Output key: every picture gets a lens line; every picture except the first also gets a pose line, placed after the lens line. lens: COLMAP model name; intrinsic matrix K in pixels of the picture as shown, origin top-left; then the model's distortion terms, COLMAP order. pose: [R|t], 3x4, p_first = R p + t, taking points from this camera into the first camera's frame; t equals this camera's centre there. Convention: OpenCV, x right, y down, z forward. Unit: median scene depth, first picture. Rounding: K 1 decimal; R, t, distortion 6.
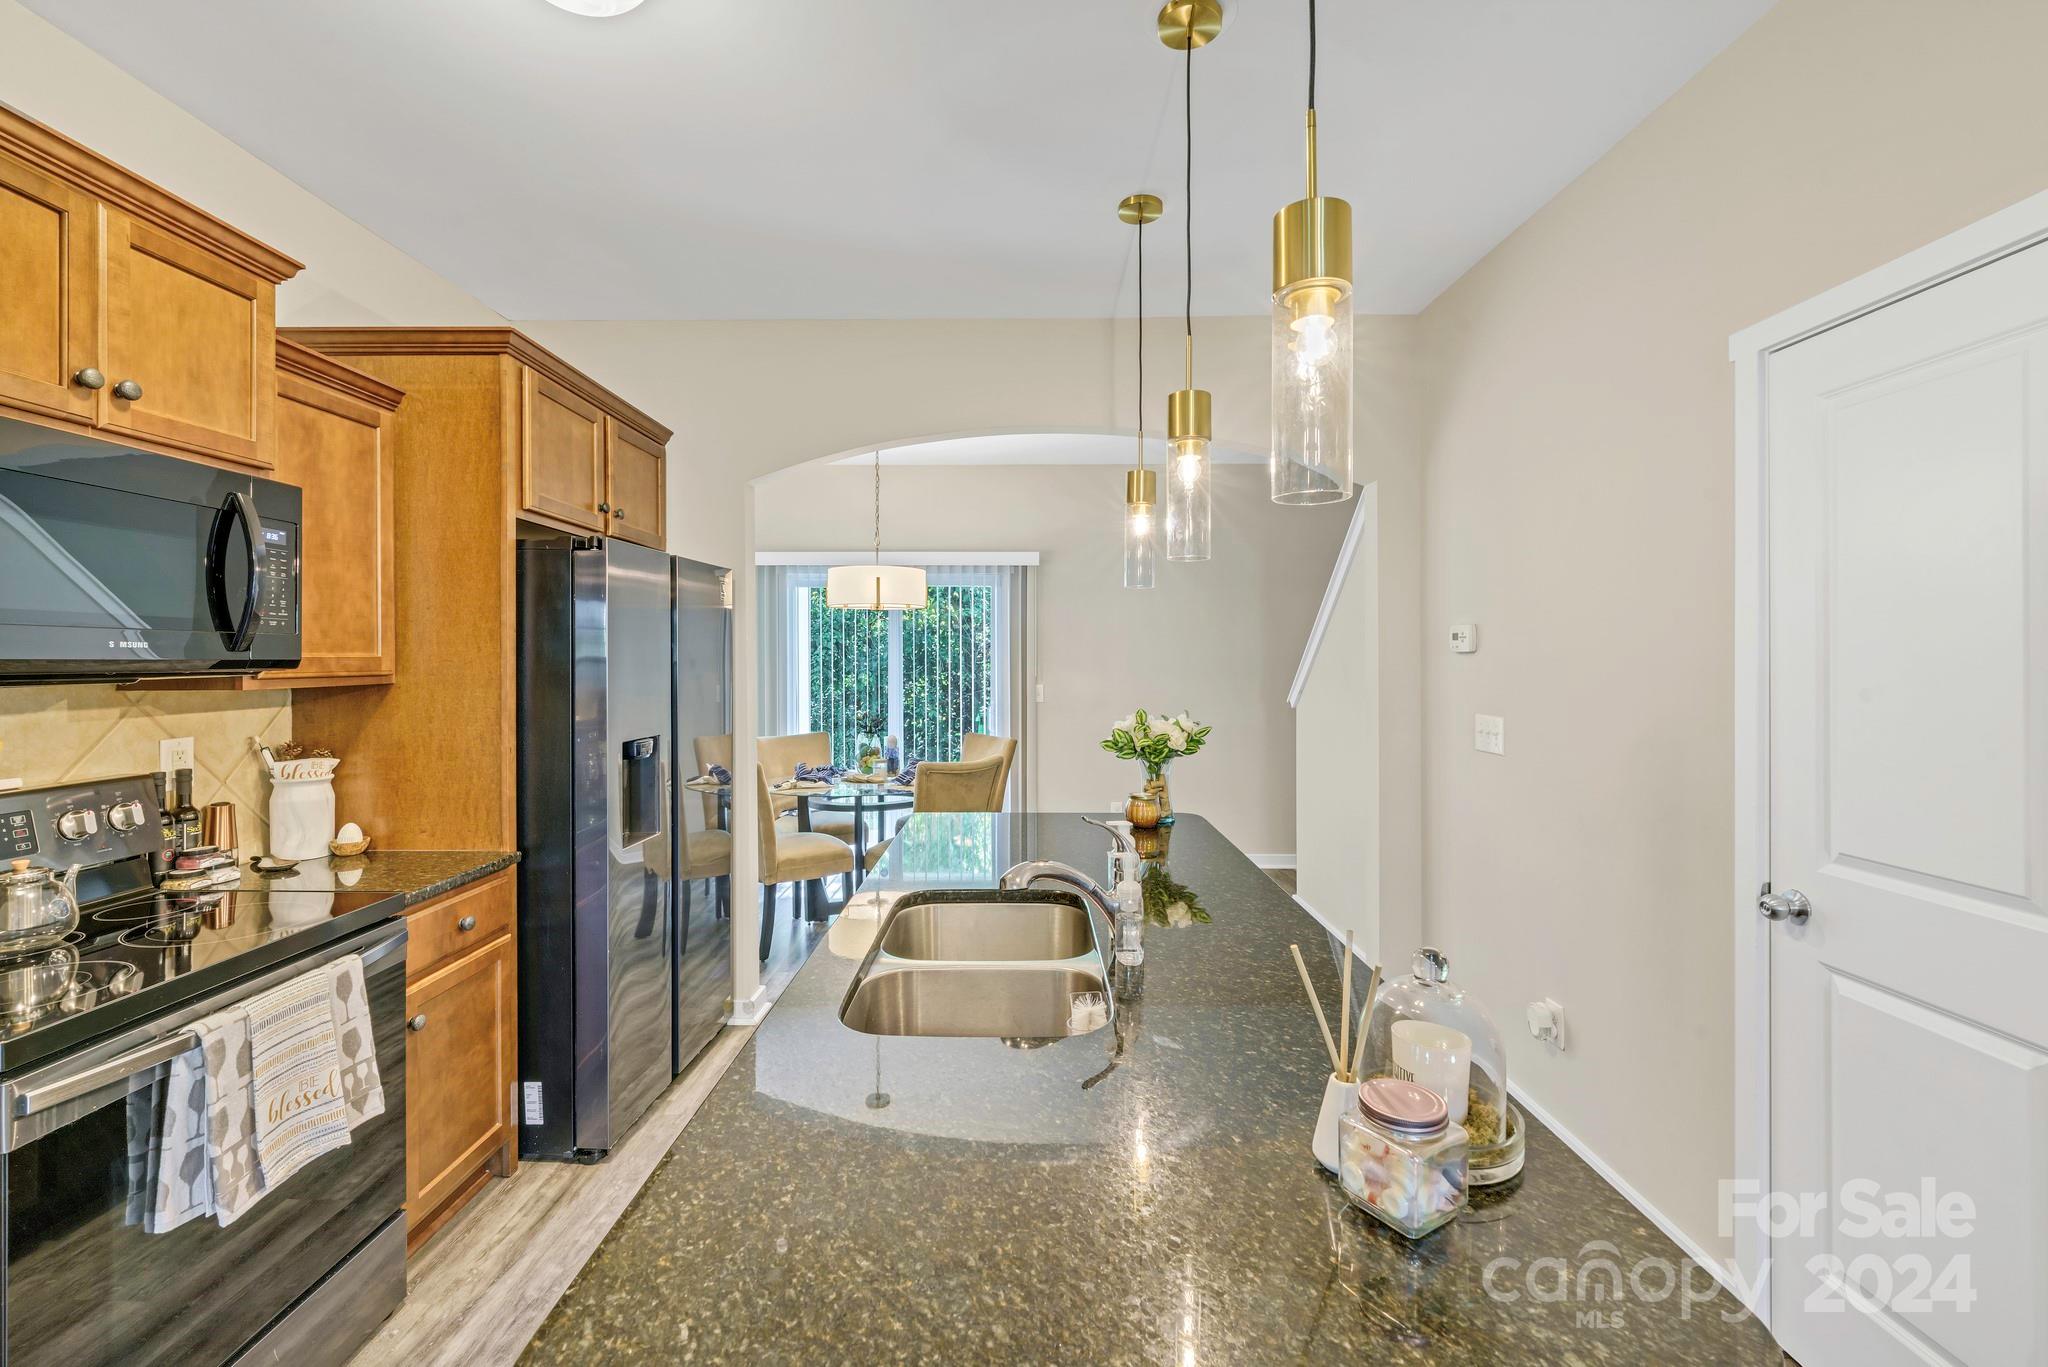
lens RADIAL K [[857.5, 0, 1019.8], [0, 857.5, 654.1], [0, 0, 1]] dist [-0.001501, -0.000228]
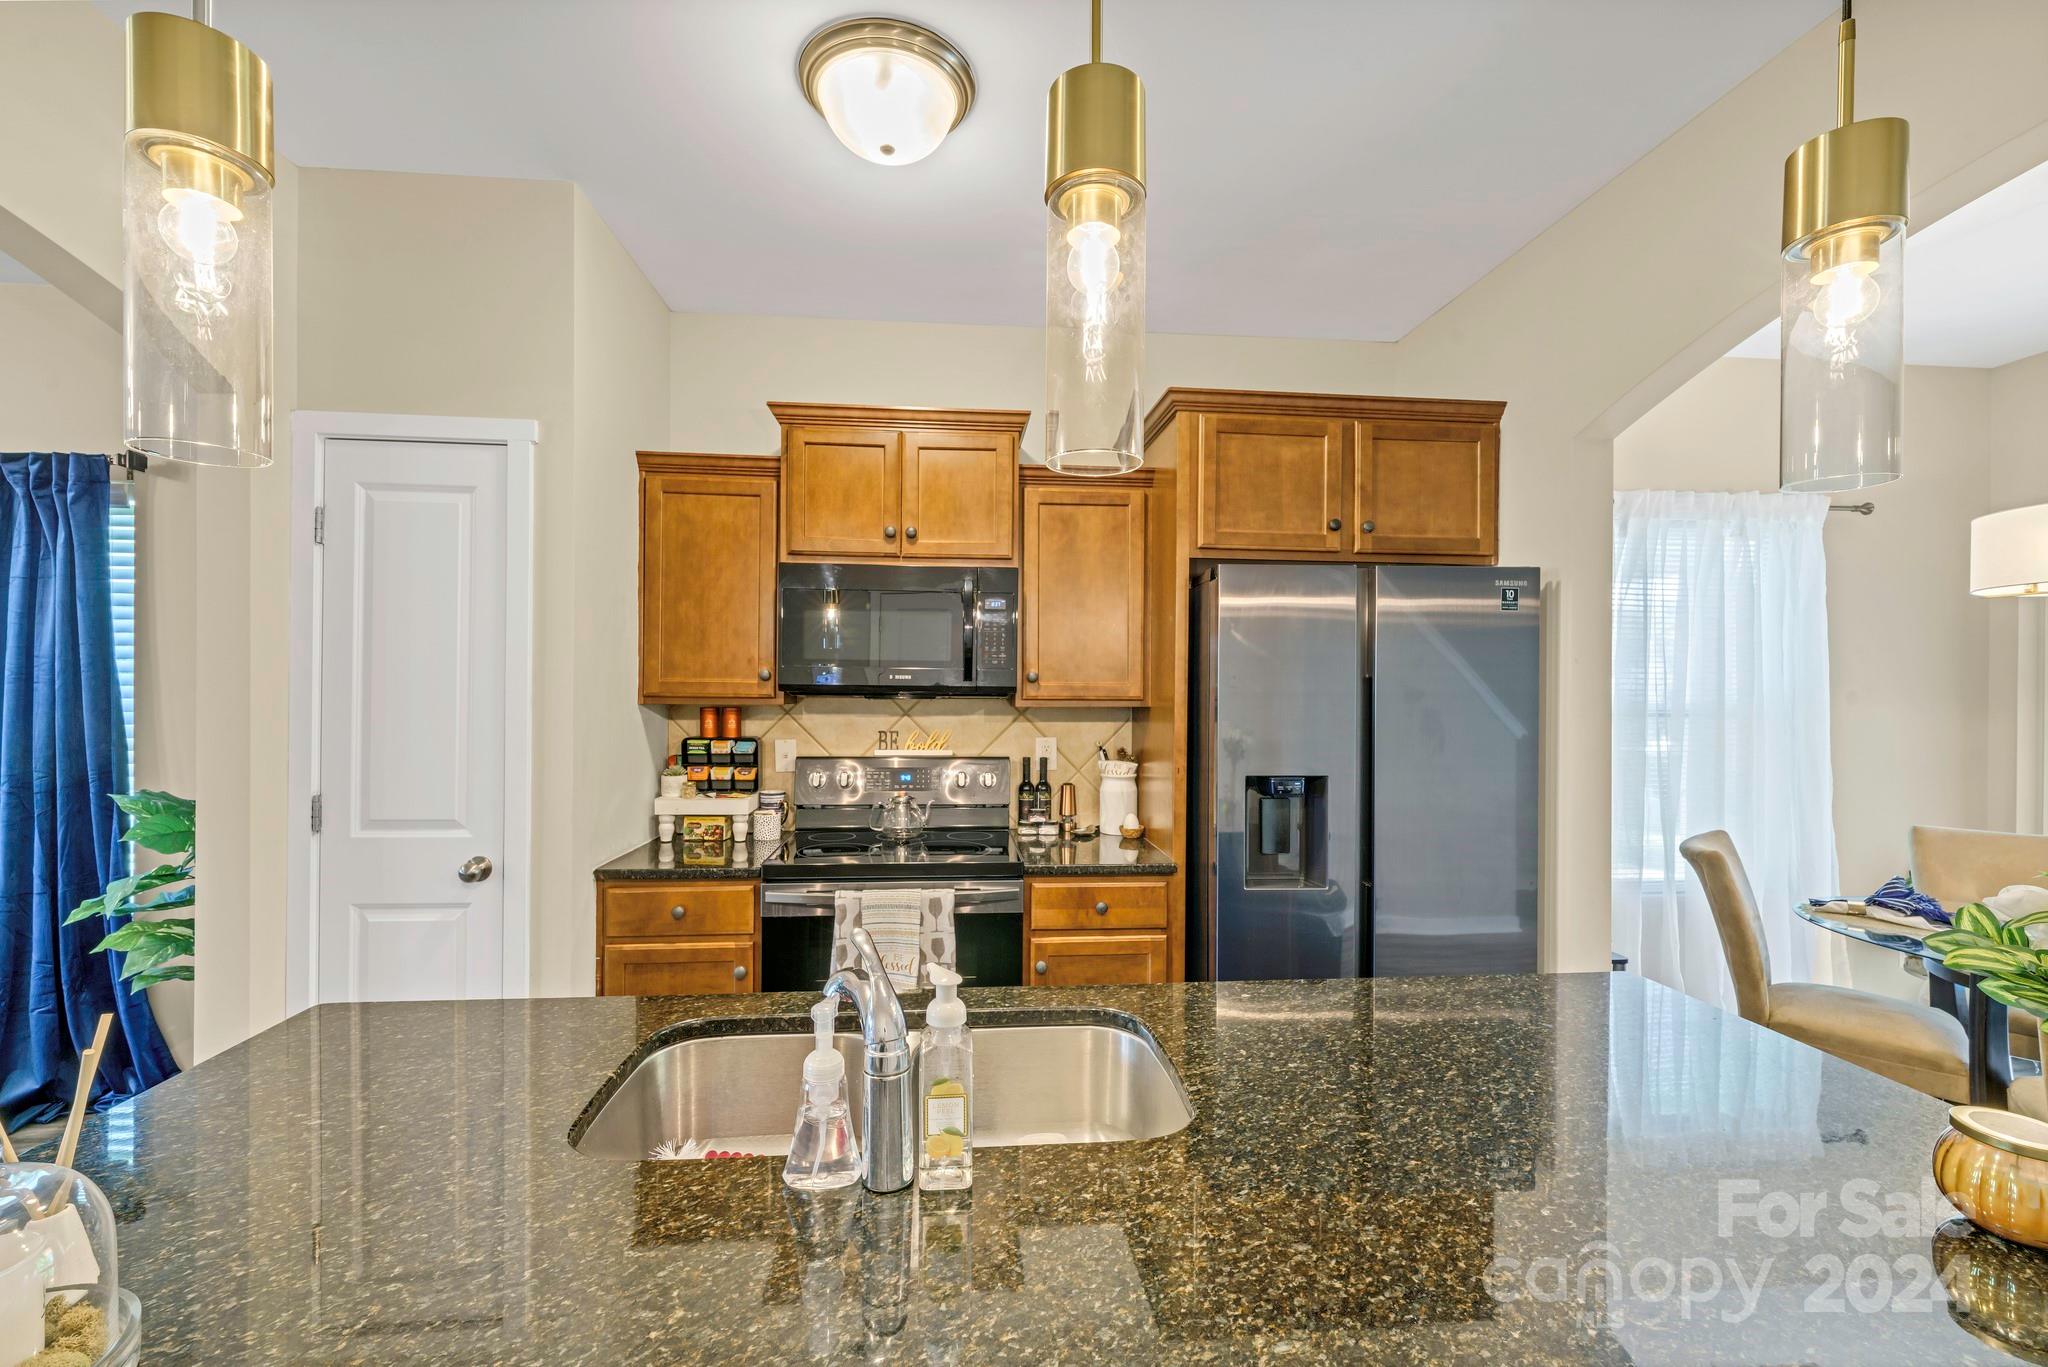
lens RADIAL K [[850.8, 0, 1024.9], [0, 850.8, 687.1], [0, 0, 1]] dist [0.003671, -0.000099]
pose [[0.102672, 0.003314, -0.994710, 0.529149], [-0.003004, 0.999991, 0.003022, 0.002646], [0.994711, 0.002678, 0.102681, 0.771226]]
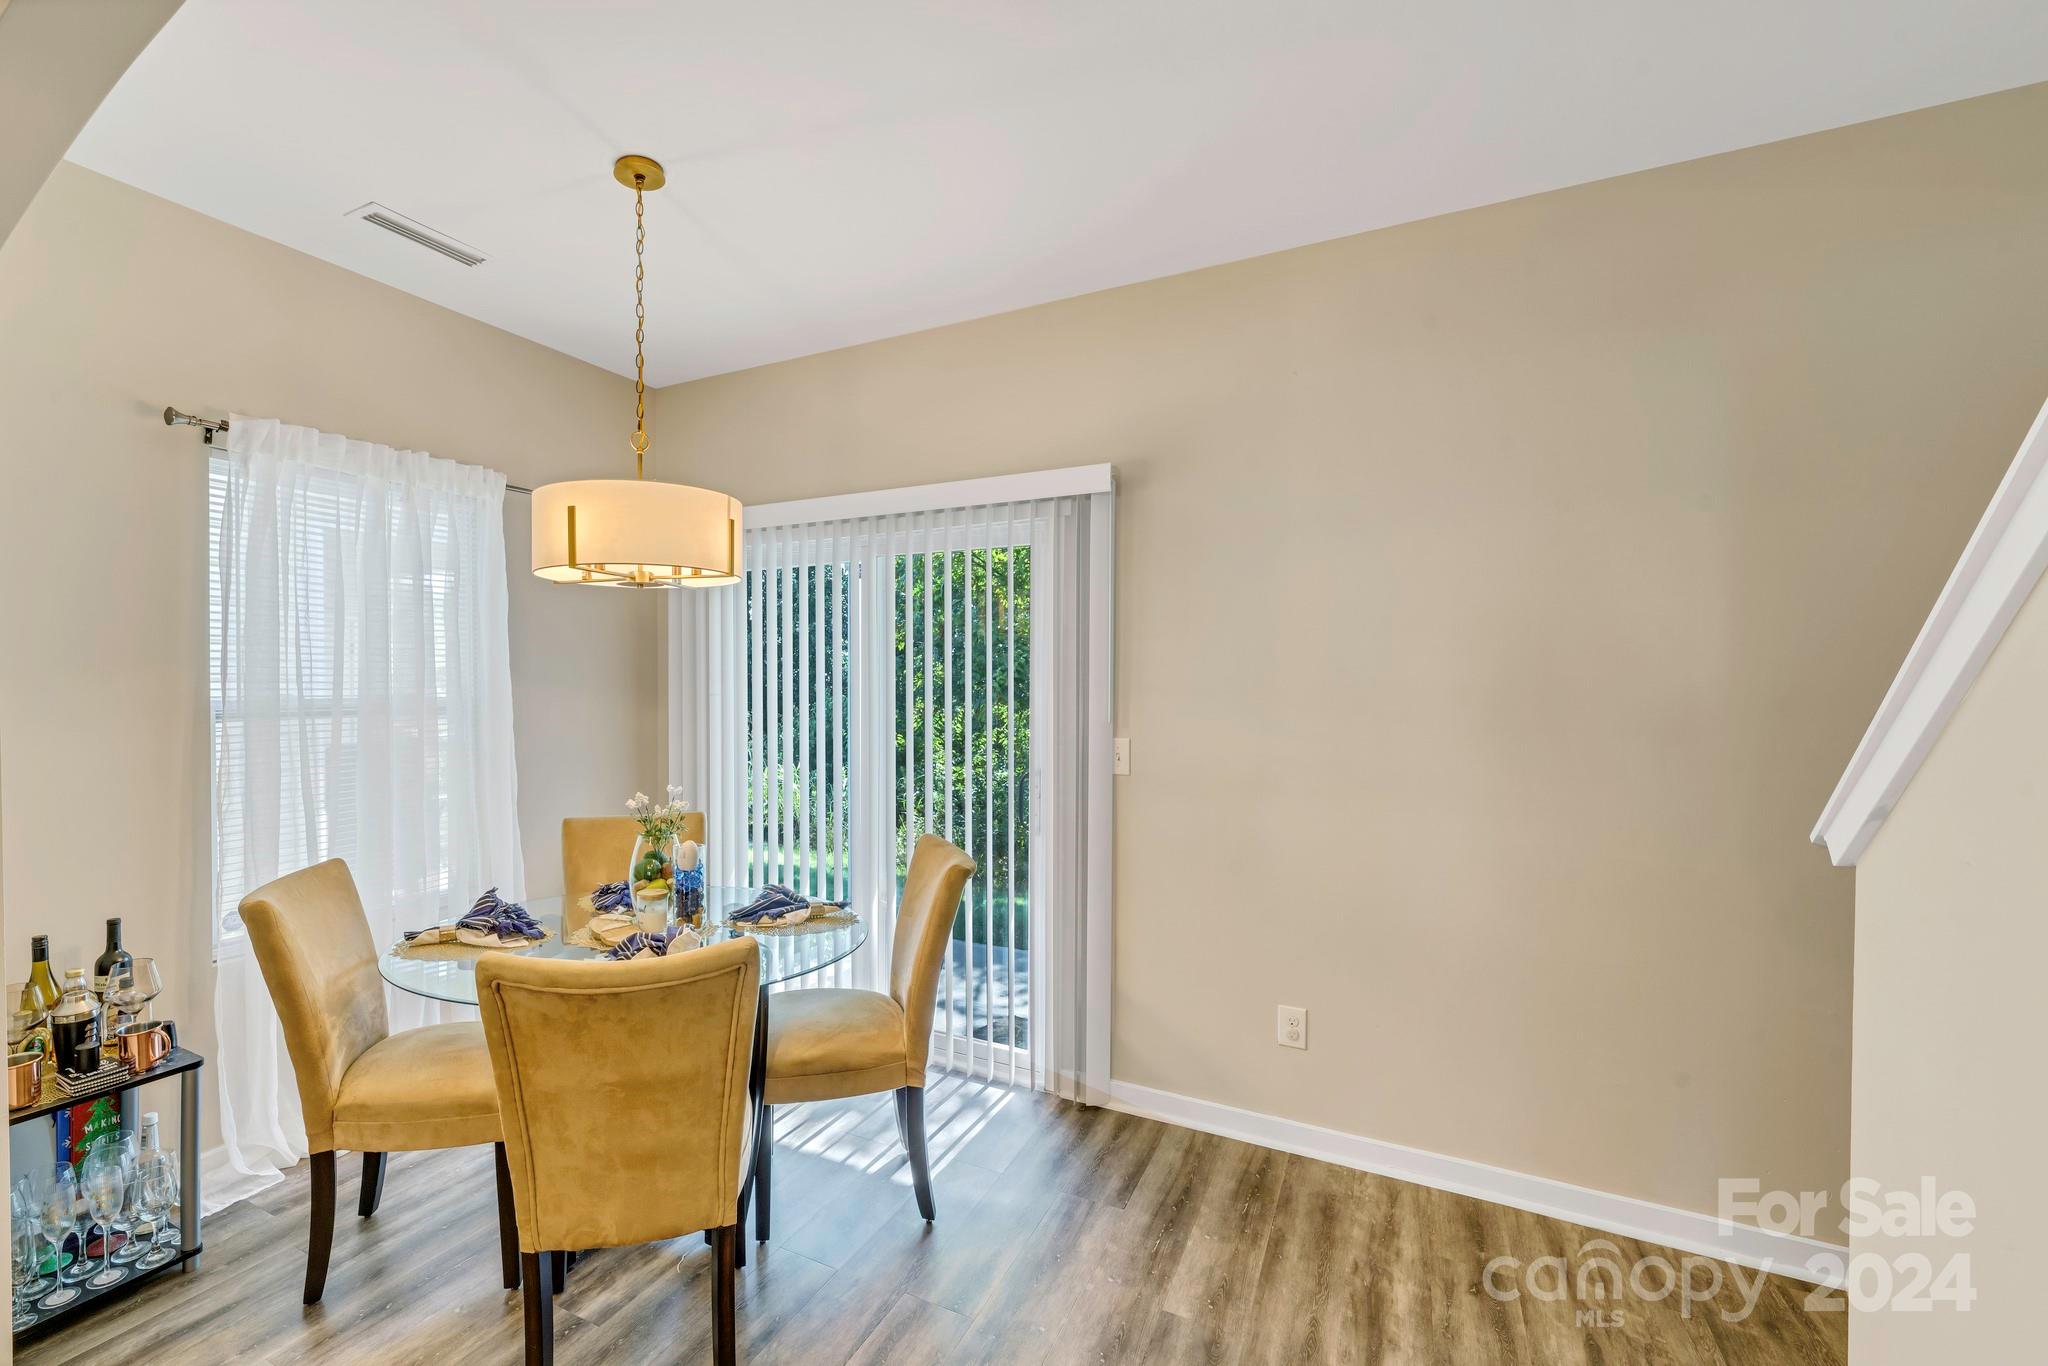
lens RADIAL K [[868.0, 0, 925.1], [0, 868.0, 685.4], [0, 0, 1]] dist [0.000612, 0.000002]
pose [[0.873360, 0.004237, -0.487056, 0.469914], [0.000132, 0.999960, 0.008935, 0.002578], [0.487075, -0.007867, 0.873325, 1.459348]]
